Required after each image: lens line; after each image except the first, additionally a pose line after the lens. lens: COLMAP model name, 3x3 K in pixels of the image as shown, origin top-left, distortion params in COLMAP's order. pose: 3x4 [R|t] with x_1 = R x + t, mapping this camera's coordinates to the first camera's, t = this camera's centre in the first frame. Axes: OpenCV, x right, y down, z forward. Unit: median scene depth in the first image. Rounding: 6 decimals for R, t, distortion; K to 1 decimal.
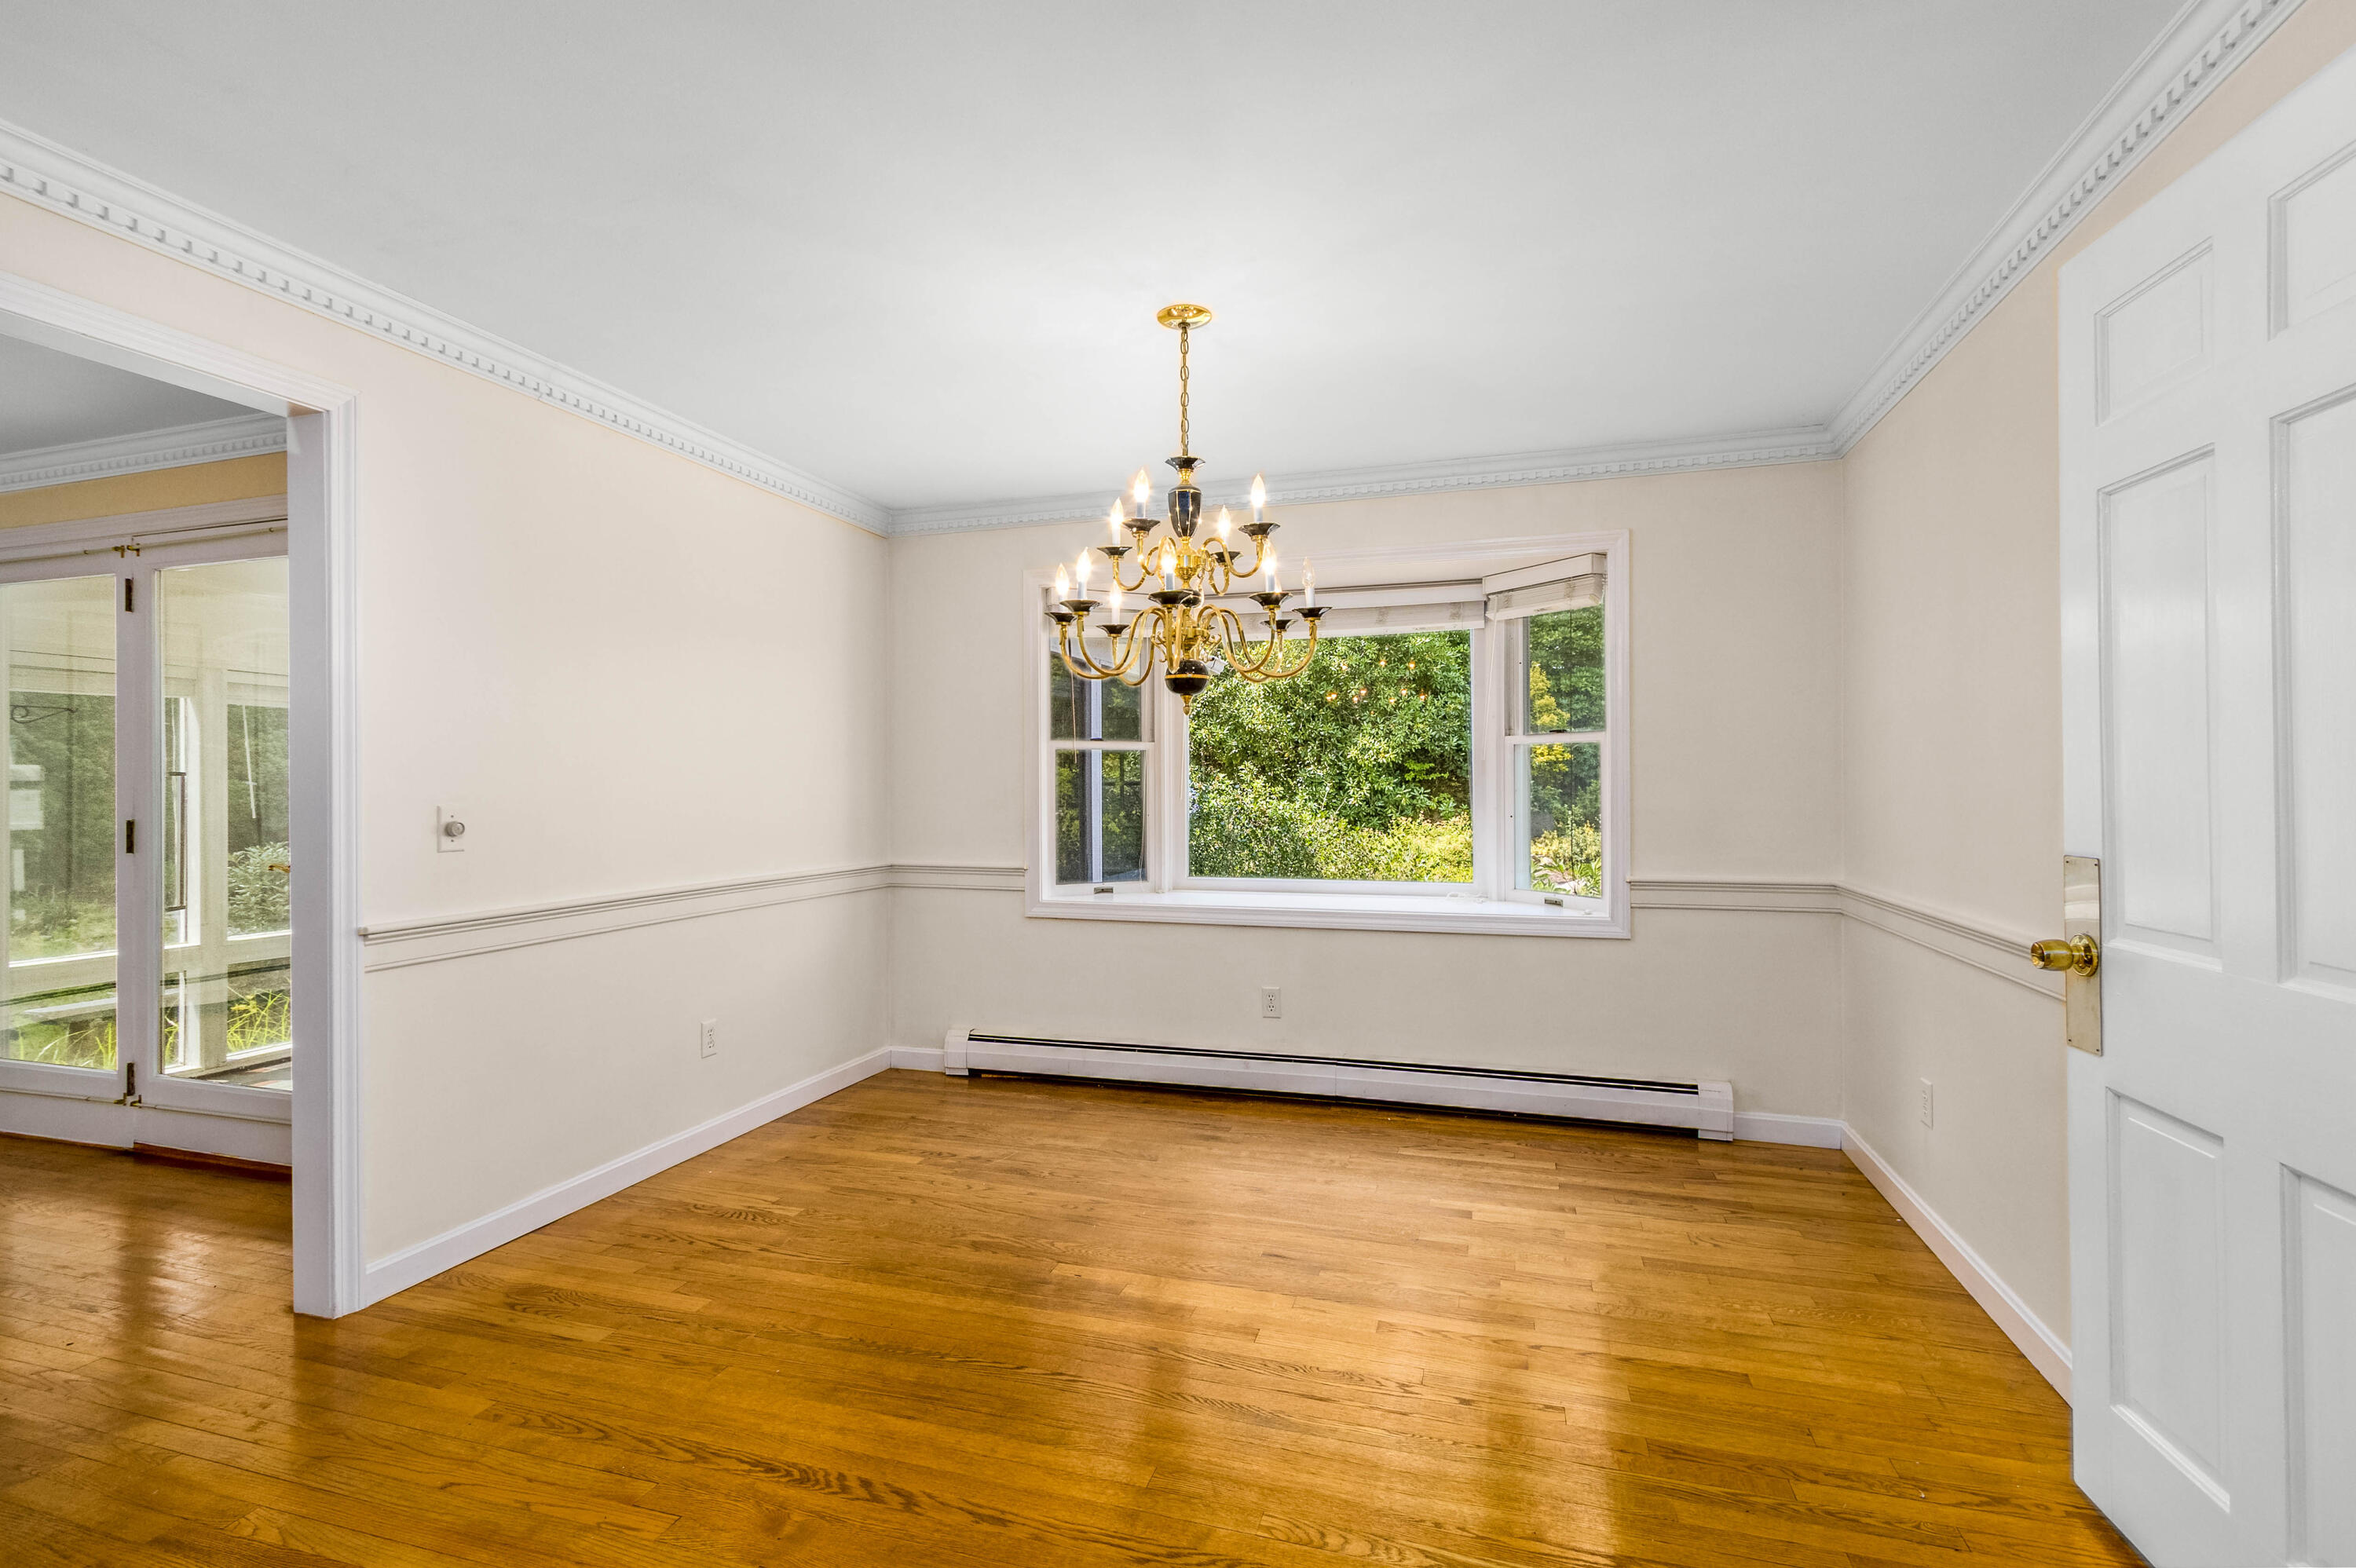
lens RADIAL K [[1085.8, 0, 1171.7], [0, 1085.8, 780.8], [0, 0, 1]] dist [-0.000141, -0.001975]
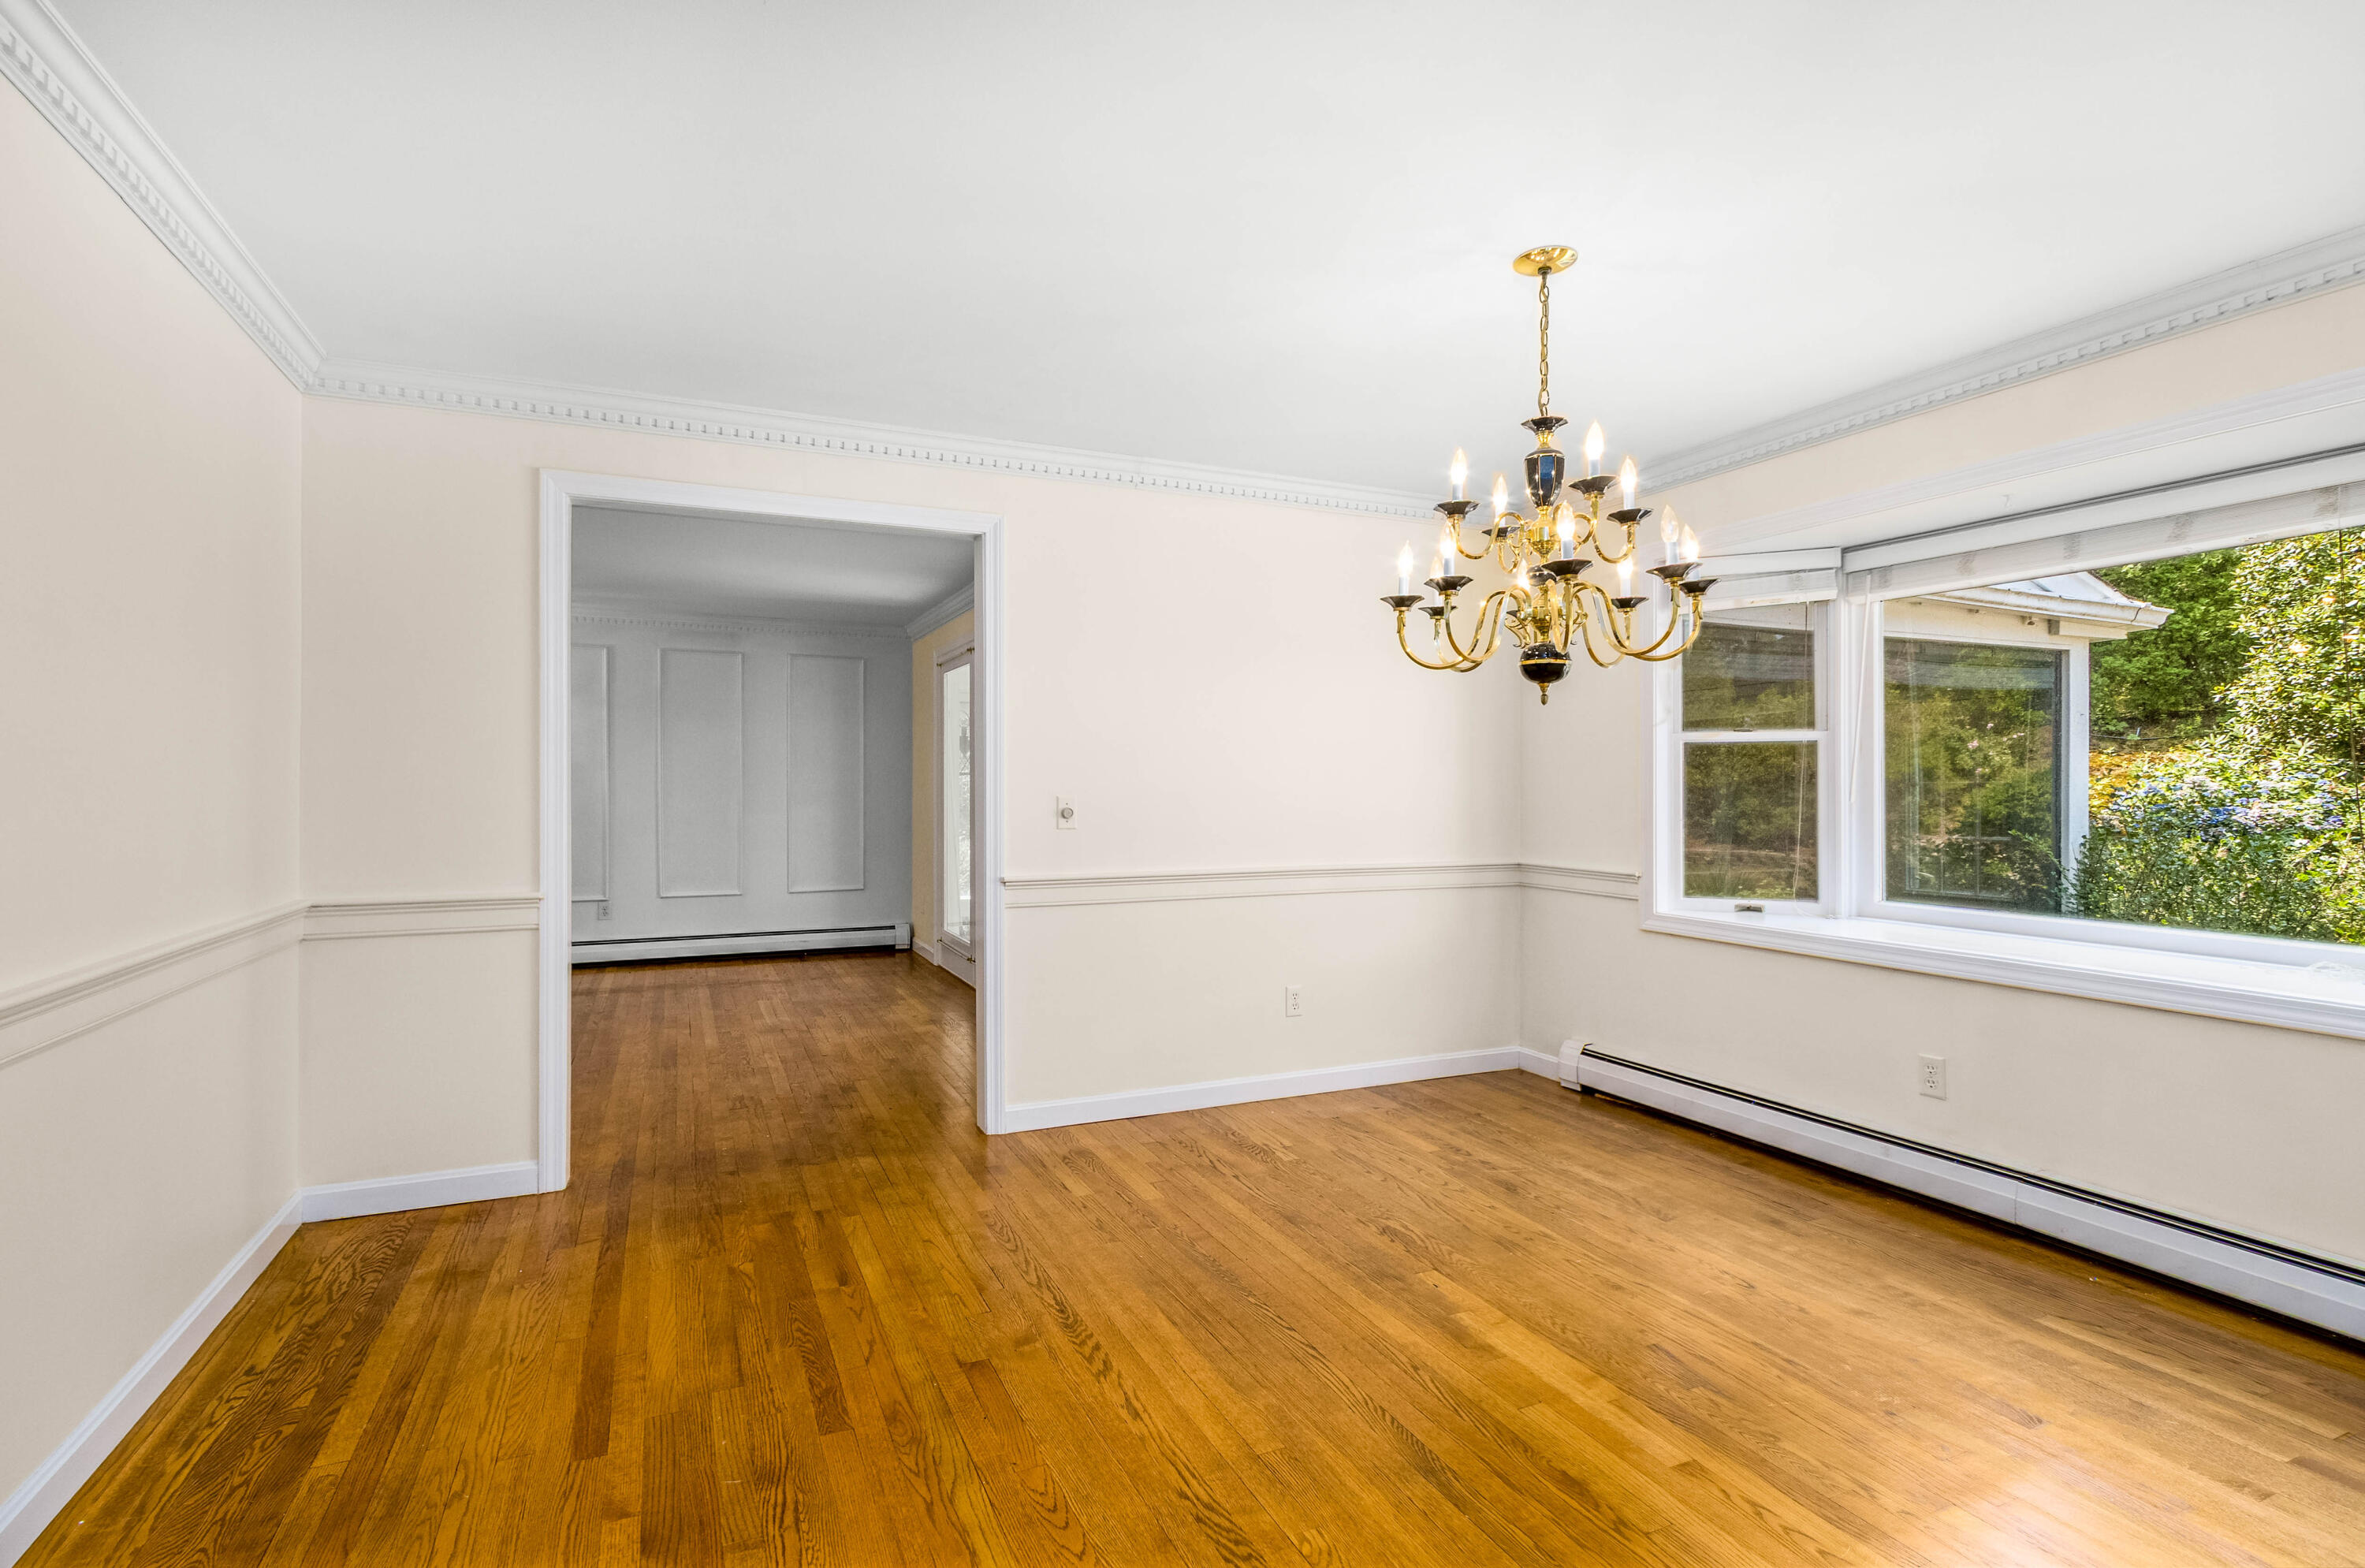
lens RADIAL K [[1090.1, 0, 1133.6], [0, 1090.1, 786.4], [0, 0, 1]] dist [-0.000141, -0.001975]
pose [[0.650954, 0.006124, -0.759092, 0.362539], [-0.000295, 0.999969, 0.007815, -0.000442], [0.759117, -0.004863, 0.650936, 0.120215]]
